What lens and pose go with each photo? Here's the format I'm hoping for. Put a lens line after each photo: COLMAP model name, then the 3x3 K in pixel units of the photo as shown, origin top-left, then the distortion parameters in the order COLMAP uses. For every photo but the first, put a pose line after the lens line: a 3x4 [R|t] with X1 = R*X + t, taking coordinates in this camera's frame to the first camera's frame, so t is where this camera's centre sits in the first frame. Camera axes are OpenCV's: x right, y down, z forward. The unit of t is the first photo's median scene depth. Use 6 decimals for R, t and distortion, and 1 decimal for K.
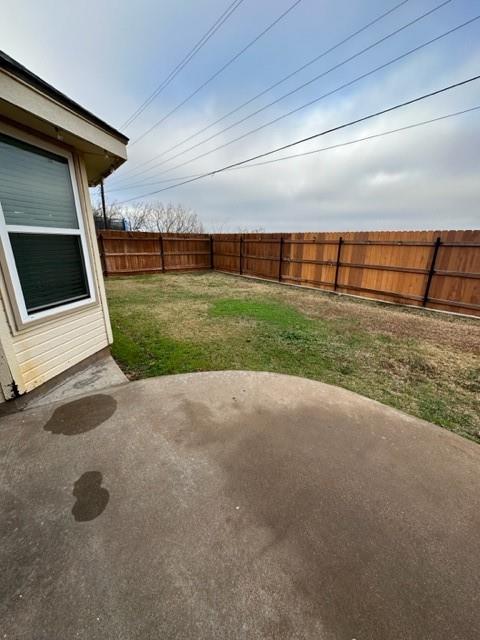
lens RADIAL K [[253.1, 0, 240.0], [0, 253.1, 320.0], [0, 0, 1]] dist [-0.000103, 0.000024]
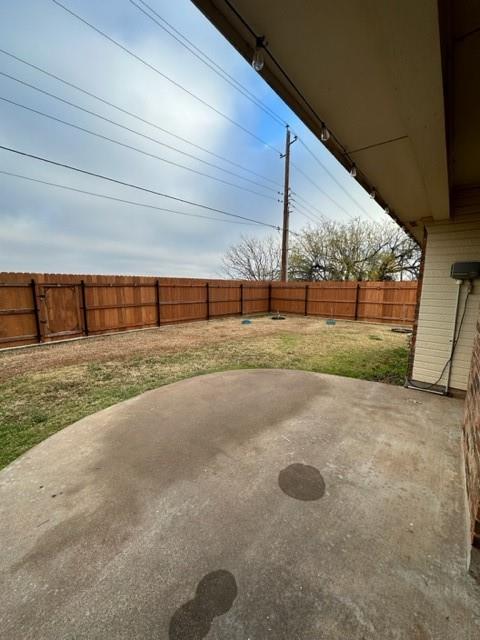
lens RADIAL K [[253.1, 0, 240.0], [0, 253.1, 320.0], [0, 0, 1]] dist [-0.000103, 0.000024]
pose [[-0.196701, -0.149597, 0.968984, -0.802185], [0.286968, 0.936229, 0.202794, -0.163995], [-0.937528, 0.317957, -0.141228, 0.477312]]
